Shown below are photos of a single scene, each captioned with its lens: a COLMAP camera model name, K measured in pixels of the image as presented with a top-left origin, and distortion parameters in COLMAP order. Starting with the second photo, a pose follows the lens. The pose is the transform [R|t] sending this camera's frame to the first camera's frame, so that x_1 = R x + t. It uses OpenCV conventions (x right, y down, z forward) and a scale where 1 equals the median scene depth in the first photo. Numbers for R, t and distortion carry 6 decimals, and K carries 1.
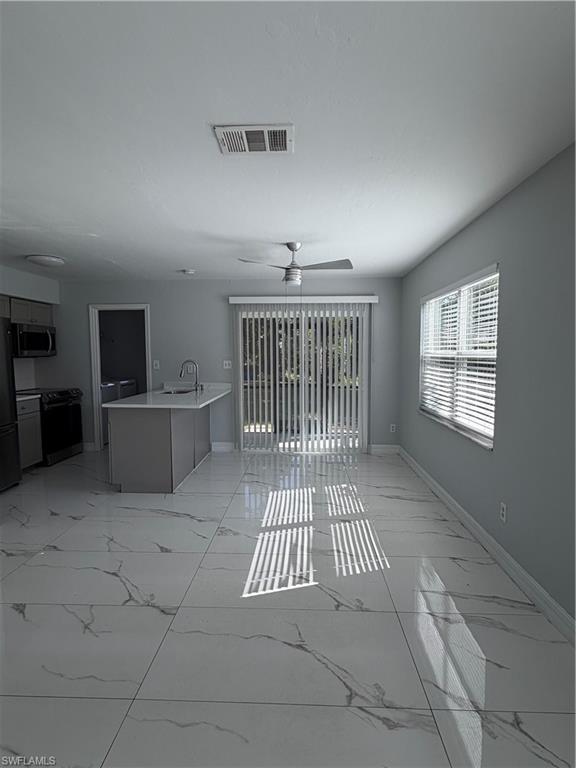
lens RADIAL K [[405.1, 0, 290.3], [0, 405.1, 384.0], [0, 0, 1]] dist [-0.006787, -0.000319]
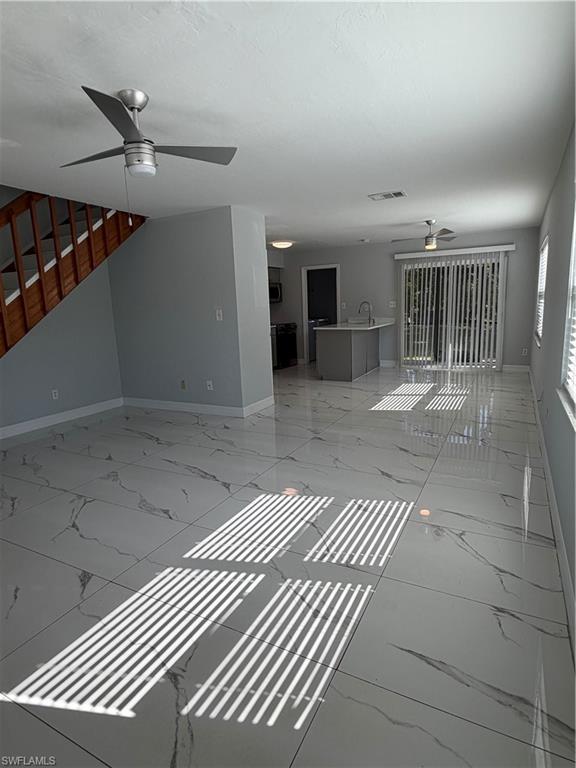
lens RADIAL K [[426.9, 0, 287.3], [0, 426.9, 385.1], [0, 0, 1]] dist [-0.000644, 0.000302]
pose [[0.901073, 0.050571, -0.430709, 0.168581], [-0.000068, 0.993194, 0.116473, 0.058365], [0.433668, -0.104922, 0.894943, -0.508580]]
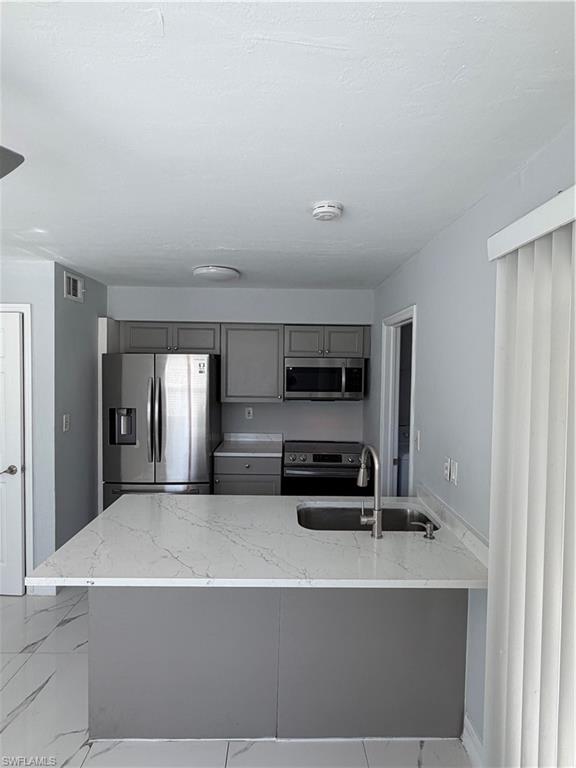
lens RADIAL K [[426.9, 0, 288.5], [0, 426.9, 383.3], [0, 0, 1]] dist [-0.000644, 0.000302]
pose [[0.056458, 0.032340, -0.997881, 0.134359], [-0.096986, 0.994926, 0.026757, -0.107514], [0.993683, 0.095270, 0.059308, 0.837771]]
